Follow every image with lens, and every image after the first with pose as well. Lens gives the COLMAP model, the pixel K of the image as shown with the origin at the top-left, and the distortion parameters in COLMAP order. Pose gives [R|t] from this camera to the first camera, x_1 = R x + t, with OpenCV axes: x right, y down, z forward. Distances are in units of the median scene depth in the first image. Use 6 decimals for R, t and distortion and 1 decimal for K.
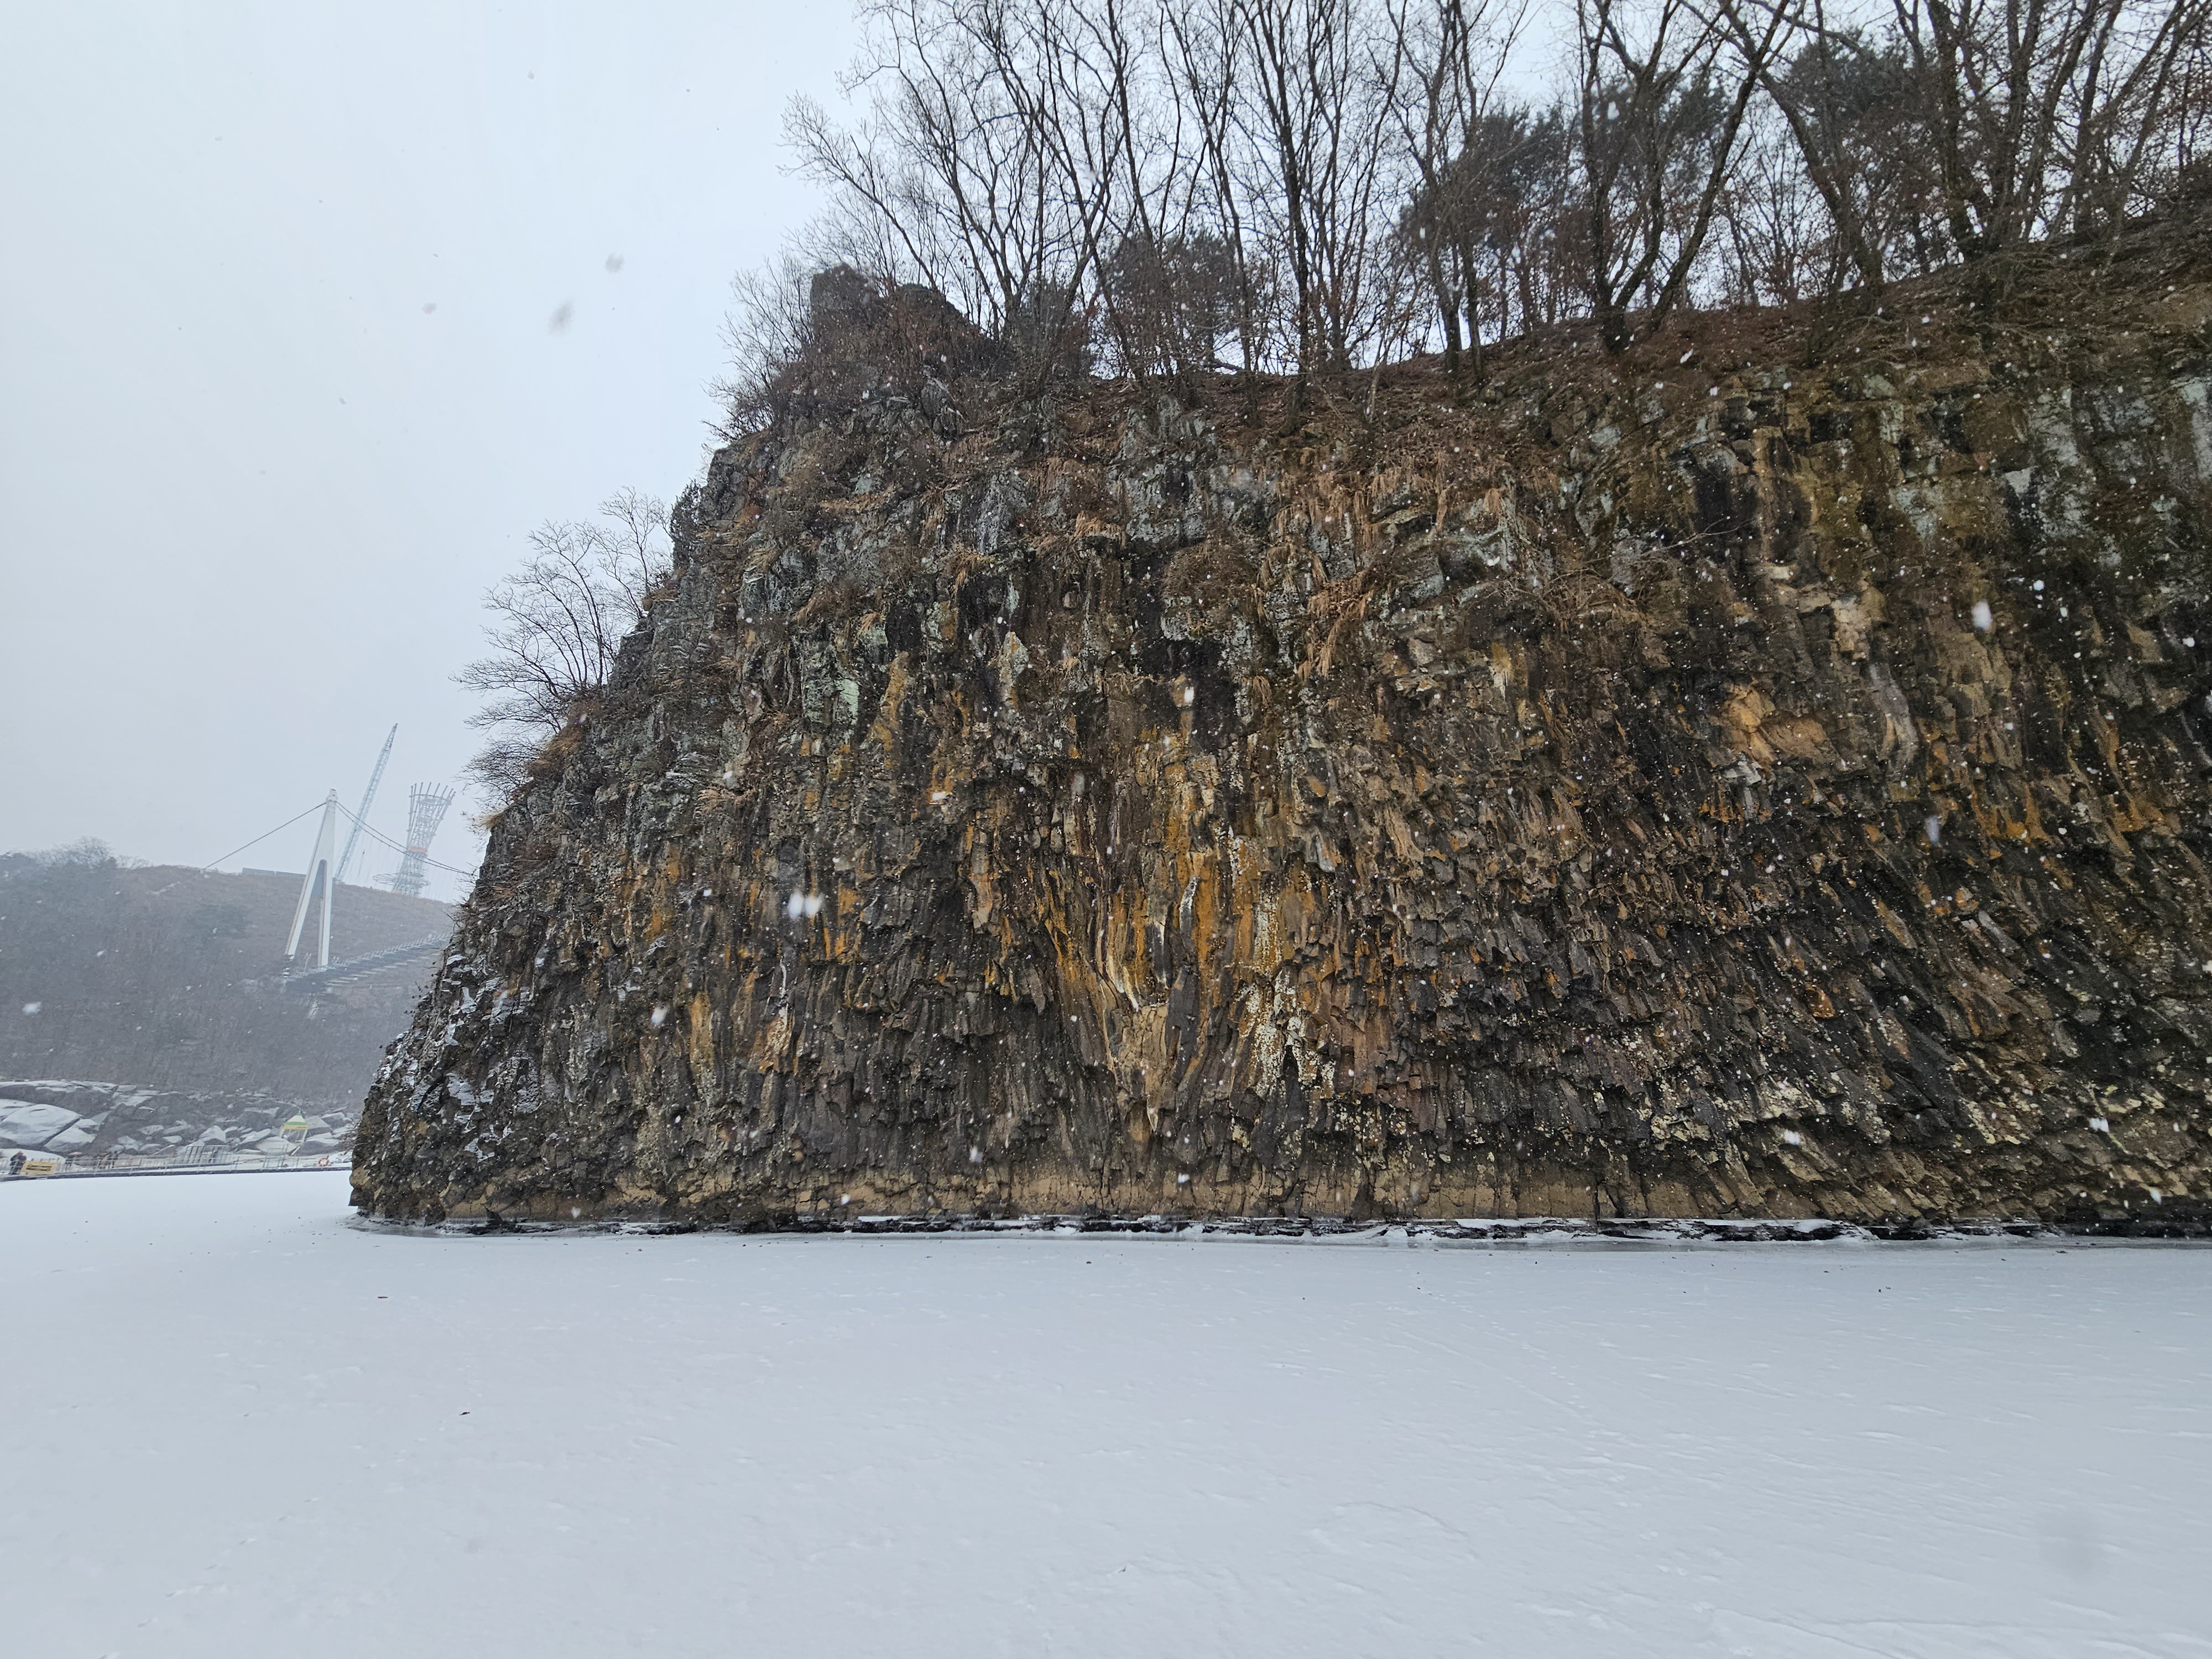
lens RADIAL K [[886.8, 0, 1117.5], [0, 886.8, 828.7], [0, 0, 1]] dist [0.000812, -0.001010]
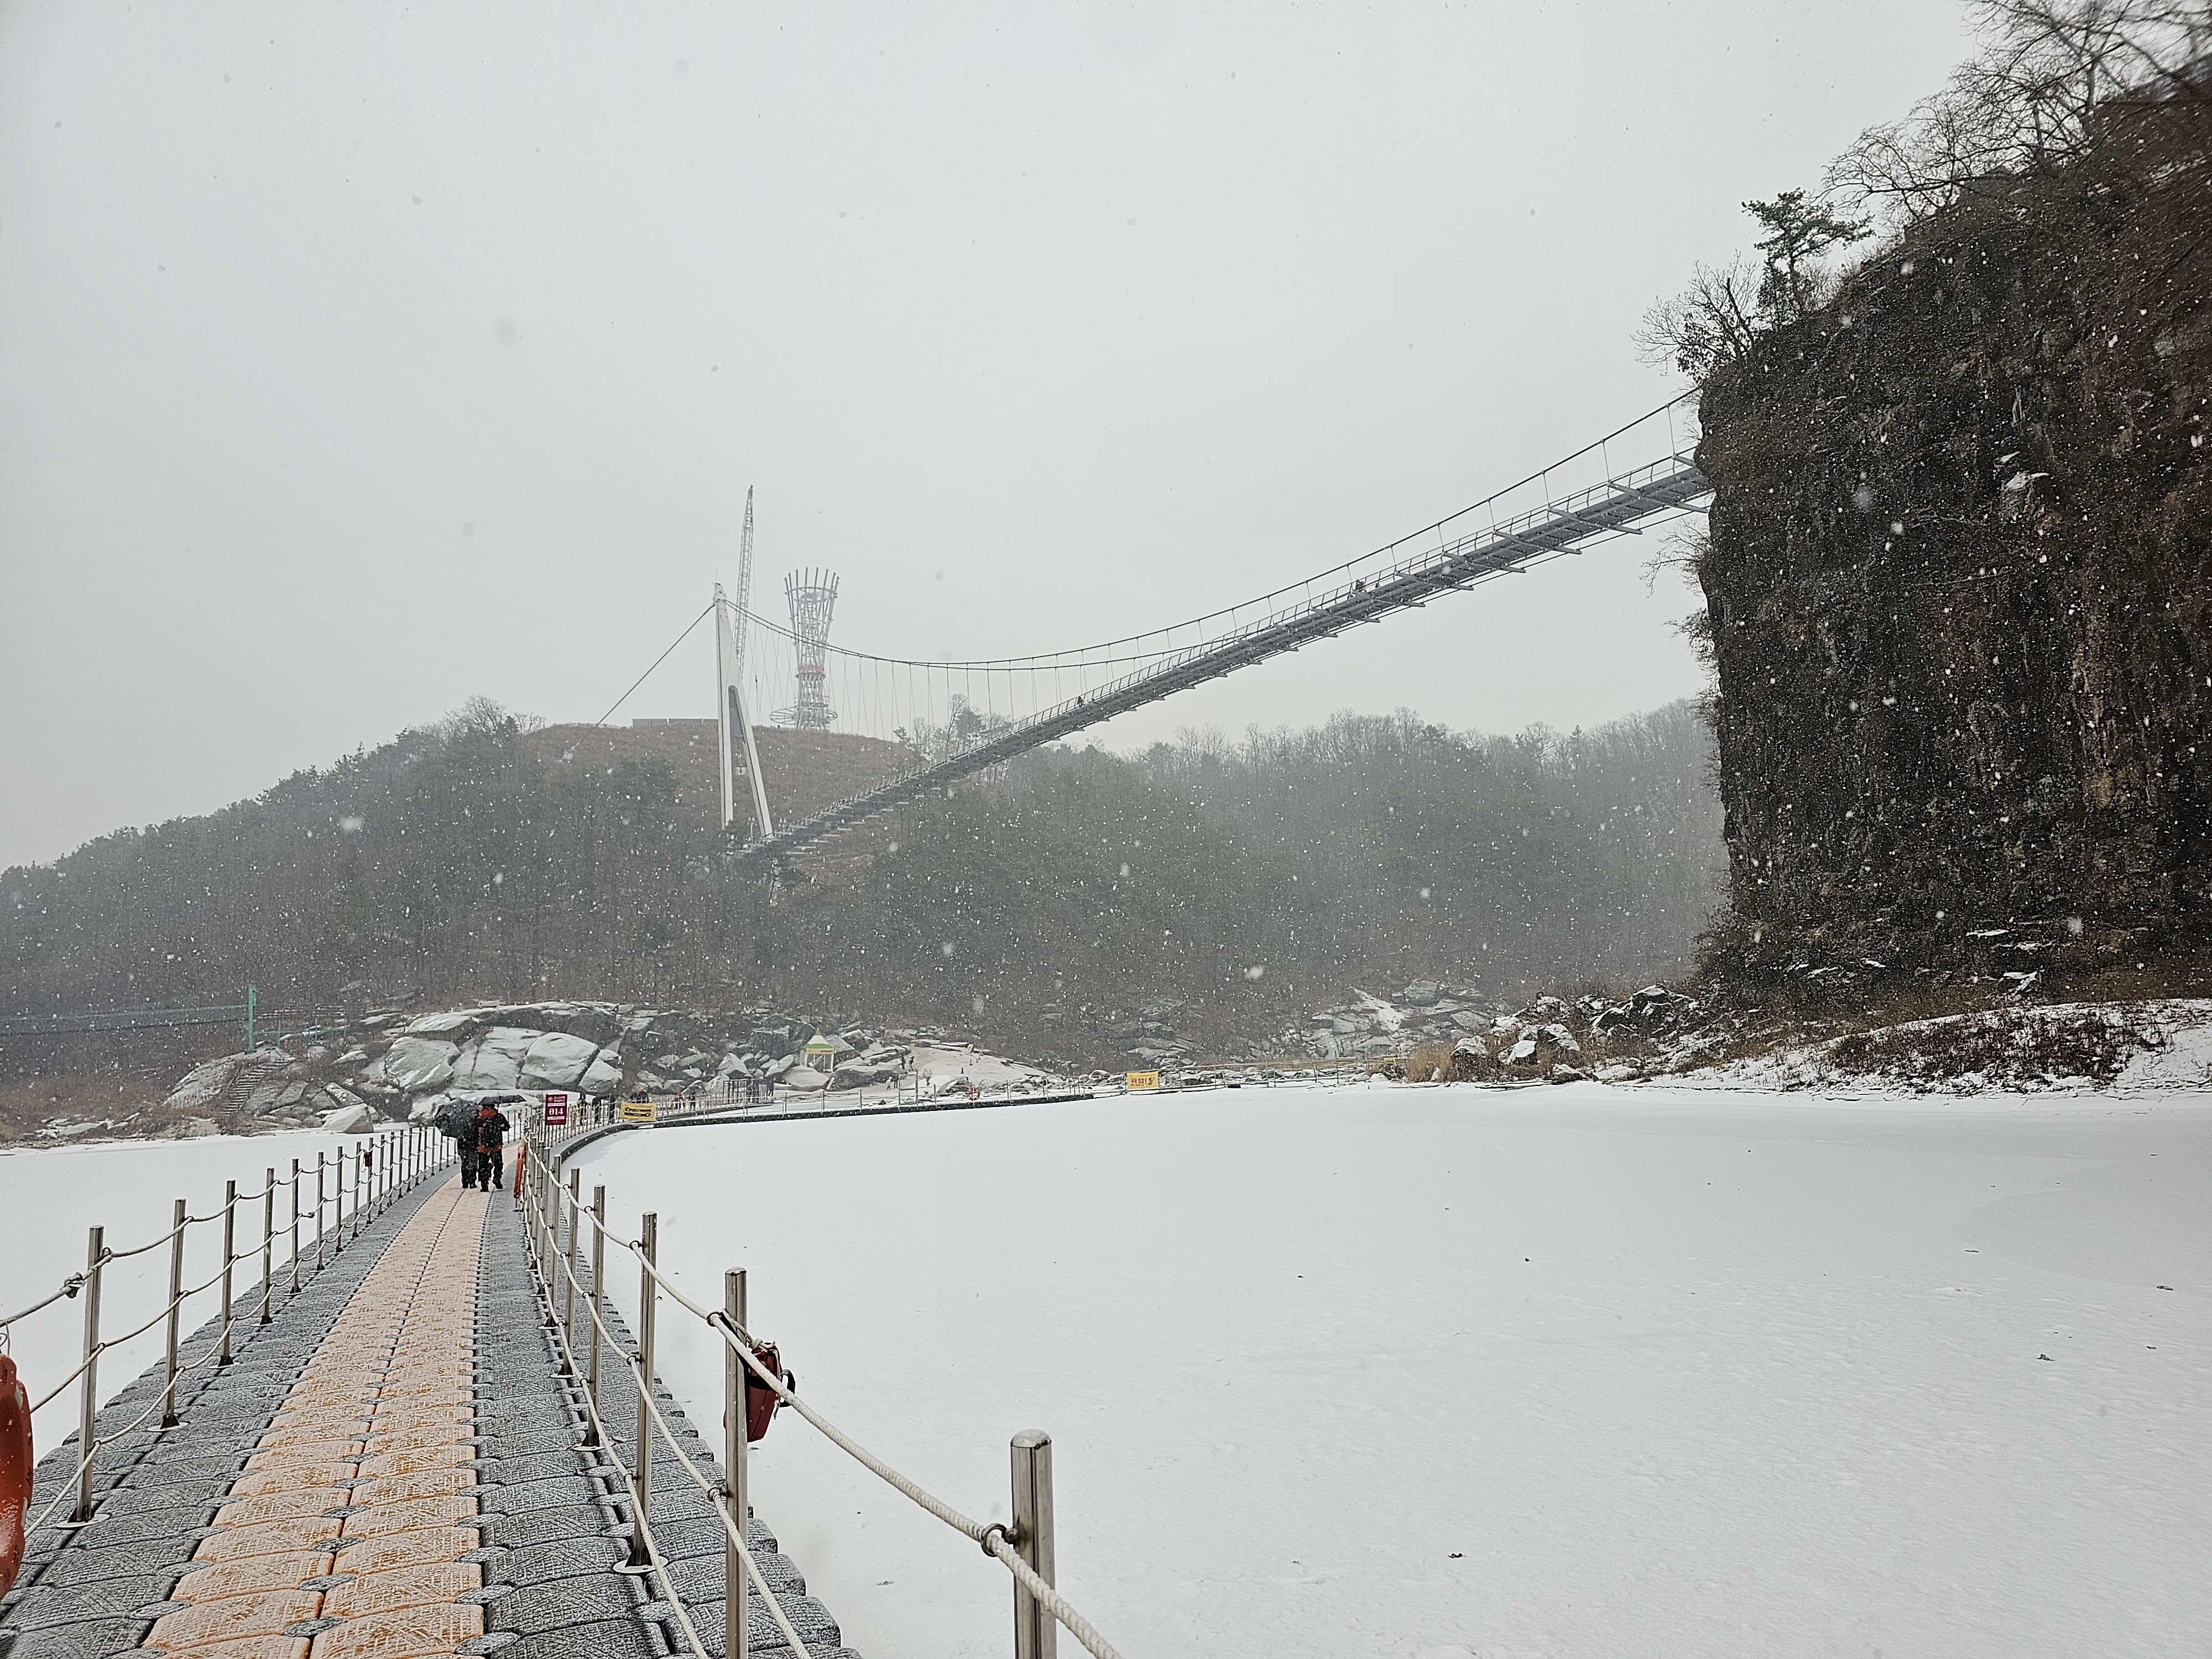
lens RADIAL K [[1442.3, 0, 1126.4], [0, 1442.3, 841.9], [0, 0, 1]] dist [0.043635, -0.025835]
pose [[0.905120, -0.093645, -0.414715, -1.643612], [0.172251, 0.972569, 0.156327, 0.311032], [0.388700, -0.212930, 0.896423, 0.849546]]
